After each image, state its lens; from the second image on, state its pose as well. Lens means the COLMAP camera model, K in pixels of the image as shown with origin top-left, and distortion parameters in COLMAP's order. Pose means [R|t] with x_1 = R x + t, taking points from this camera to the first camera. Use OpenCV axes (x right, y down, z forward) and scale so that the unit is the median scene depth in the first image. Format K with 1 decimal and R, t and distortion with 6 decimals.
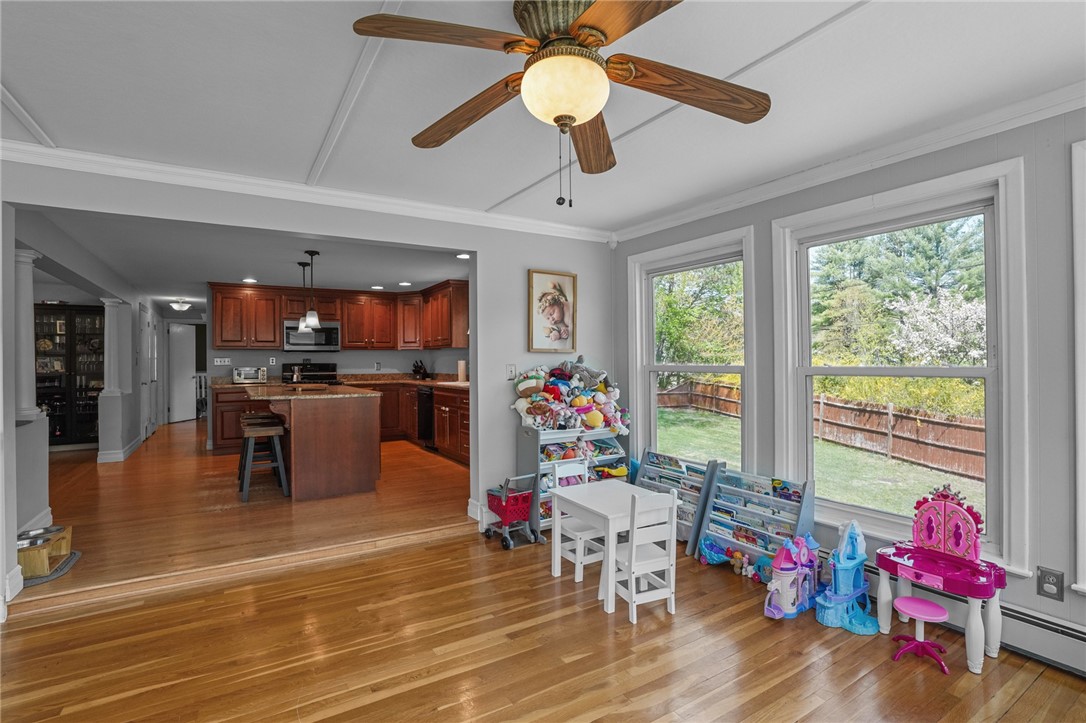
lens RADIAL K [[504.7, 0, 542.5], [0, 504.7, 361.8], [0, 0, 1]] dist [-0.062608, 0.022425]
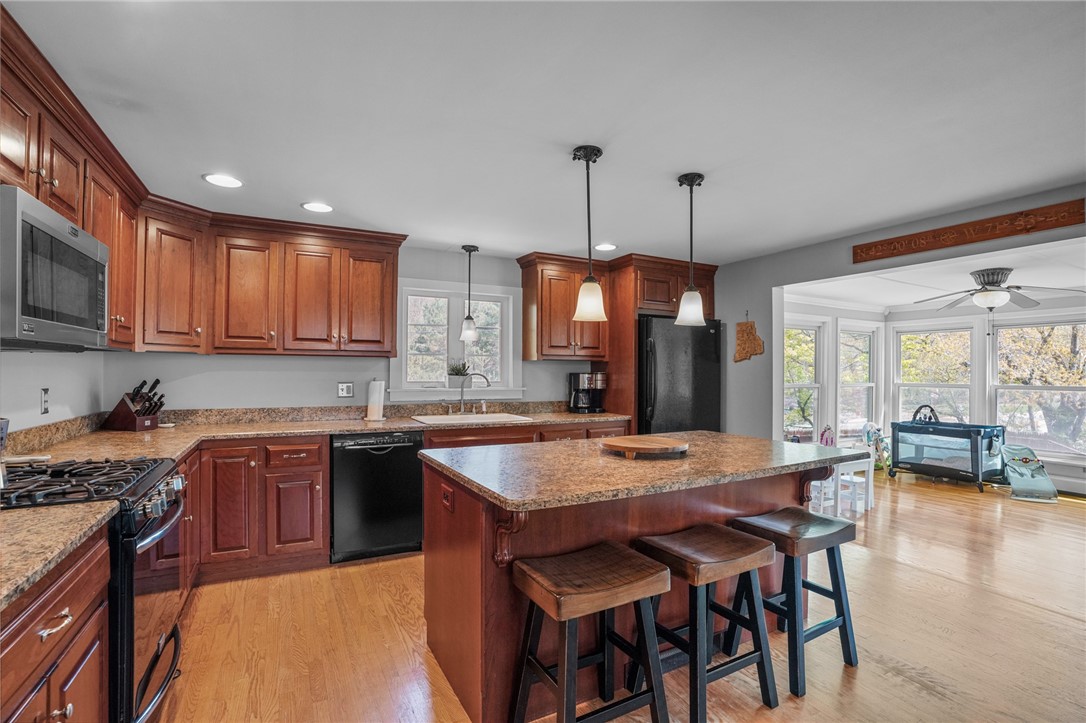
lens RADIAL K [[504.7, 0, 544.7], [0, 504.7, 369.1], [0, 0, 1]] dist [-0.062608, 0.022425]
pose [[0.069412, 0.011108, 0.997526, -0.692965], [-0.007753, 0.999914, -0.010595, -0.010767], [-0.997558, -0.006998, 0.069492, 0.777669]]
